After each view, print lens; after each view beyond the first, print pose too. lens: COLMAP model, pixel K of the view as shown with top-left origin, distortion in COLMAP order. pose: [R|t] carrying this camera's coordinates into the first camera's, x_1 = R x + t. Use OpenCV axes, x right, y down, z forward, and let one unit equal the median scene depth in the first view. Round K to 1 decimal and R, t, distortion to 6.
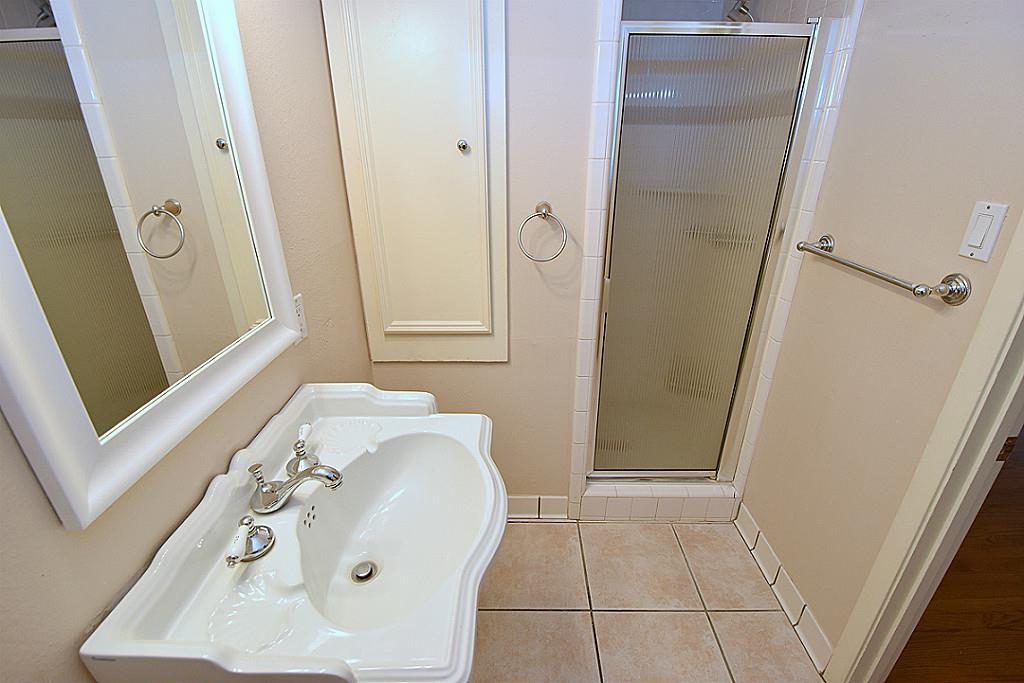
lens RADIAL K [[451.6, 0, 516.4], [0, 451.6, 346.5], [0, 0, 1]] dist [-0.004091, -0.011692]
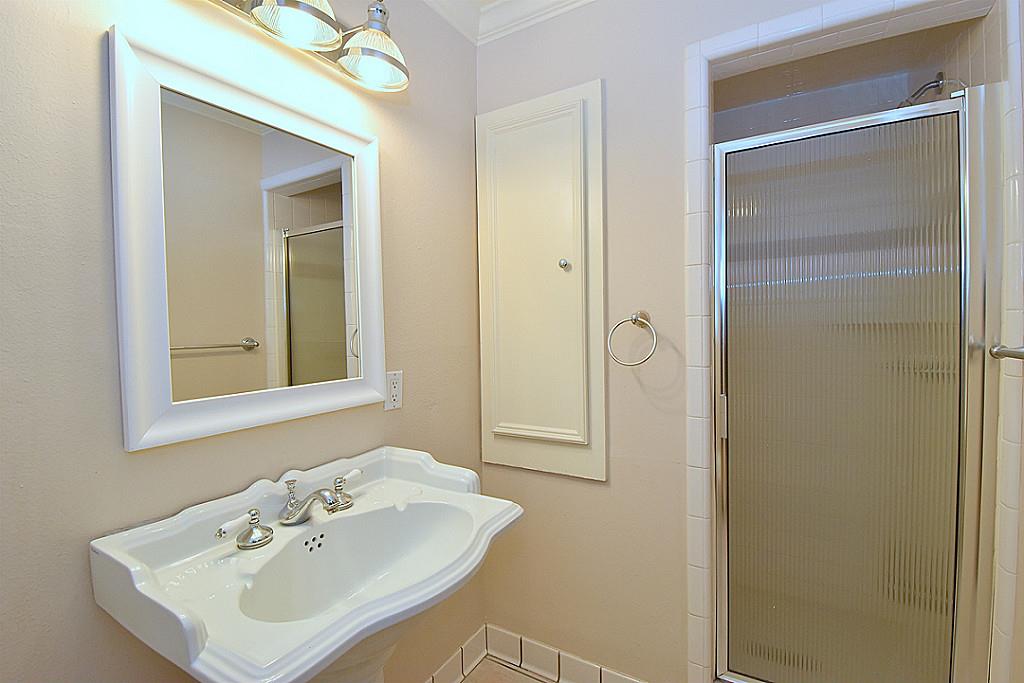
lens RADIAL K [[451.6, 0, 516.9], [0, 451.6, 340.3], [0, 0, 1]] dist [-0.004091, -0.011692]
pose [[0.860595, -0.001514, -0.509288, 0.343169], [-0.193520, 0.924019, -0.329756, 0.124538], [0.471091, 0.382344, 0.794913, 0.110664]]
